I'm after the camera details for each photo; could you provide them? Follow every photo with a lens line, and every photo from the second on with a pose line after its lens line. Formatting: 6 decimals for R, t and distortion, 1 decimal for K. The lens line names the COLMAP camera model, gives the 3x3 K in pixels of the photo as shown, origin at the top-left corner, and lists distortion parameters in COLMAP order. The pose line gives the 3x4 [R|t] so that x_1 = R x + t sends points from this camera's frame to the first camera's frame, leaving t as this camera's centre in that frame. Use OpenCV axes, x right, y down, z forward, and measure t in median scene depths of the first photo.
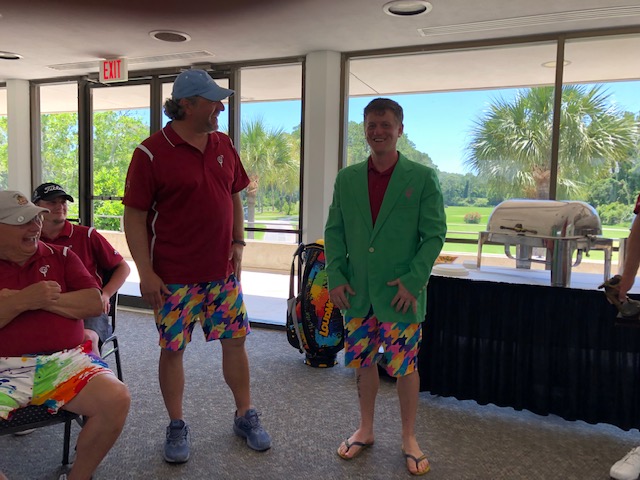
lens RADIAL K [[531.8, 0, 307.6], [0, 531.8, 230.8], [0, 0, 1]] dist [0.020942, -0.013449]
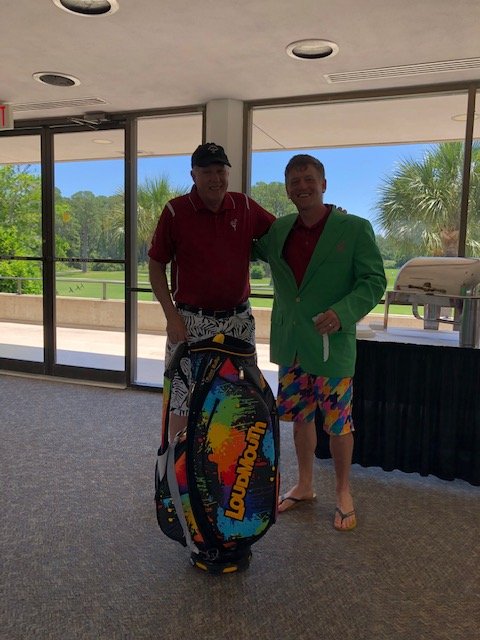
lens RADIAL K [[531.8, 0, 245.3], [0, 531.8, 315.4], [0, 0, 1]] dist [0.020942, -0.013449]
pose [[0.998624, -0.005152, 0.052179, 0.019405], [0.002959, 0.999113, 0.042013, 0.004274], [-0.052349, -0.041801, 0.997754, 0.057615]]
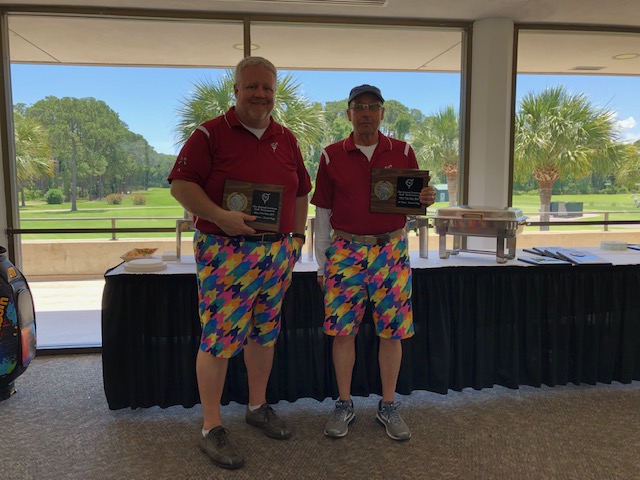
lens RADIAL K [[531.8, 0, 319.2], [0, 531.8, 233.2], [0, 0, 1]] dist [0.020942, -0.013449]
pose [[0.860847, -0.074578, 0.503369, 0.067708], [0.055608, 0.997065, 0.052624, -0.010168], [-0.505816, -0.017310, 0.862468, 0.078458]]
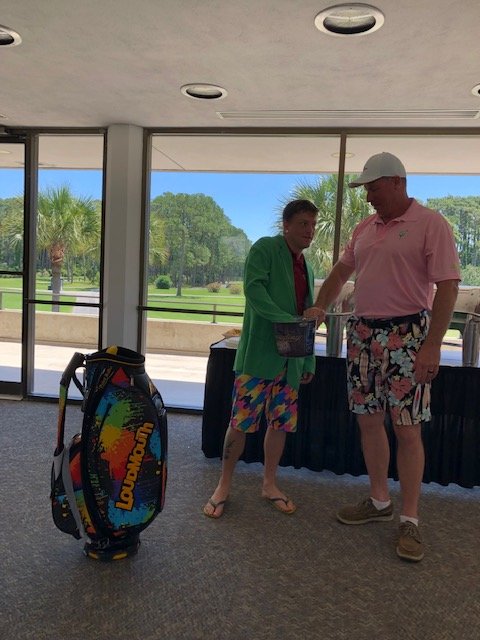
lens RADIAL K [[531.8, 0, 249.8], [0, 531.8, 312.8], [0, 0, 1]] dist [0.020942, -0.013449]
pose [[0.972442, 0.006049, 0.233067, 0.032241], [-0.010193, 0.999811, 0.016582, -0.004382], [-0.232923, -0.018500, 0.972319, -0.038367]]
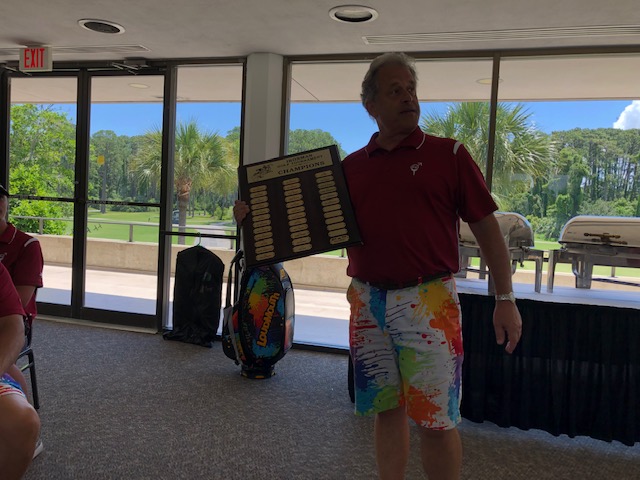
lens RADIAL K [[531.8, 0, 314.4], [0, 531.8, 231.6], [0, 0, 1]] dist [0.020942, -0.013449]
pose [[0.990241, 0.019098, 0.138049, -0.012682], [-0.017634, 0.999775, -0.011820, -0.000441], [-0.138244, 0.009270, 0.990355, 0.030609]]
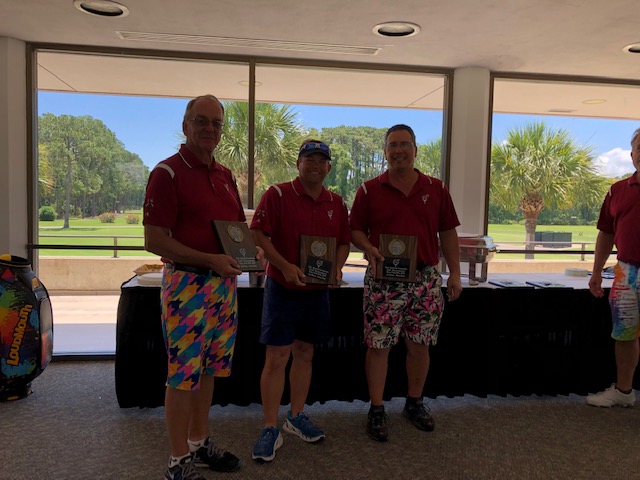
lens RADIAL K [[531.8, 0, 322.0], [0, 531.8, 233.8], [0, 0, 1]] dist [0.020942, -0.013449]
pose [[0.852704, -0.030421, 0.521507, 0.011944], [0.029656, 0.999512, 0.009814, -0.011069], [-0.521551, 0.007097, 0.853190, -0.015259]]
